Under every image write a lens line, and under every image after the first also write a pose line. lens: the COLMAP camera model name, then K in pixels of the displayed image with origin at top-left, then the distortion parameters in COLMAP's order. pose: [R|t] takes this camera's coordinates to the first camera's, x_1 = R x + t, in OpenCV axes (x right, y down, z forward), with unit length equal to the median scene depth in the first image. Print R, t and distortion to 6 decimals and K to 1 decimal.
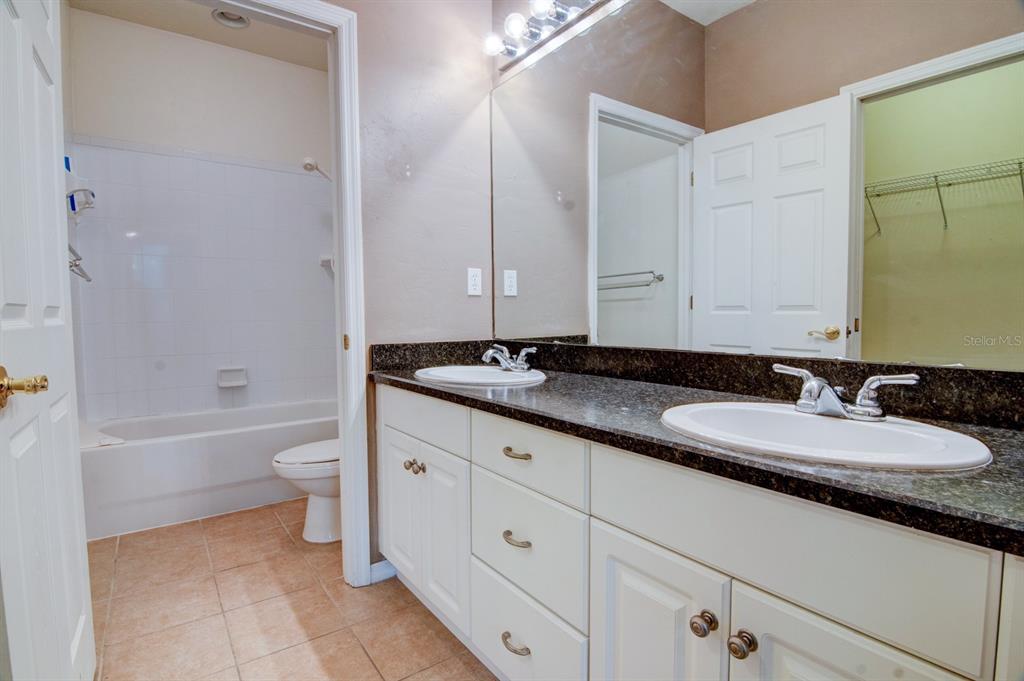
lens RADIAL K [[501.3, 0, 504.2], [0, 501.3, 342.5], [0, 0, 1]] dist [-0.019095, -0.006806]
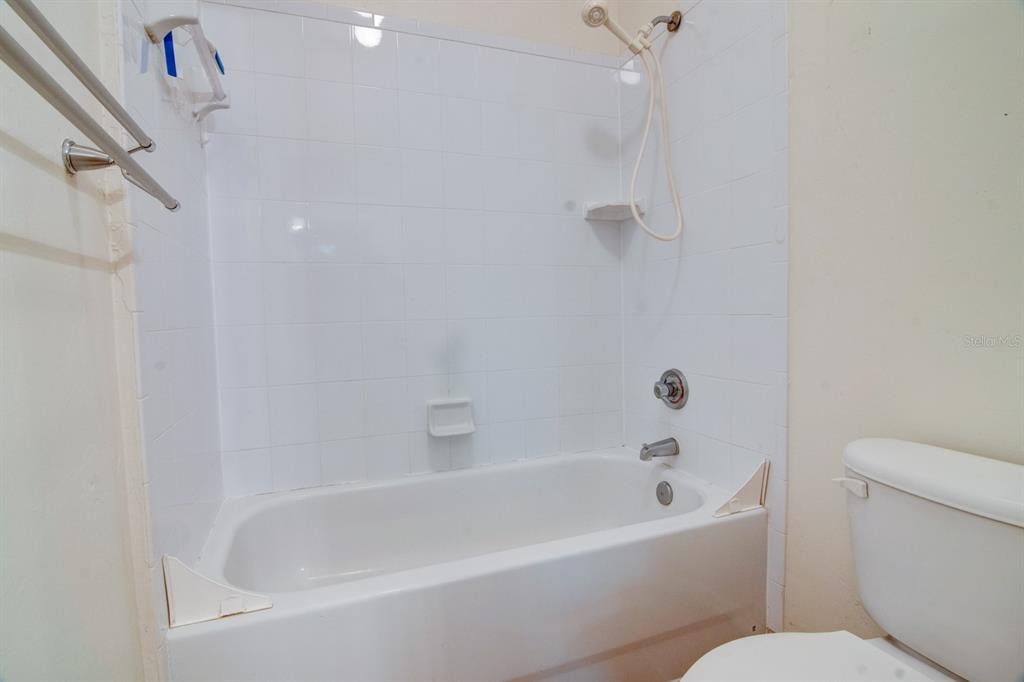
lens RADIAL K [[501.3, 0, 504.6], [0, 501.3, 341.4], [0, 0, 1]] dist [-0.019095, -0.006806]
pose [[0.964553, 0.000507, -0.263888, -0.342124], [0.000772, 0.999988, 0.004745, -0.019995], [0.263887, -0.004781, 0.964542, 0.474536]]
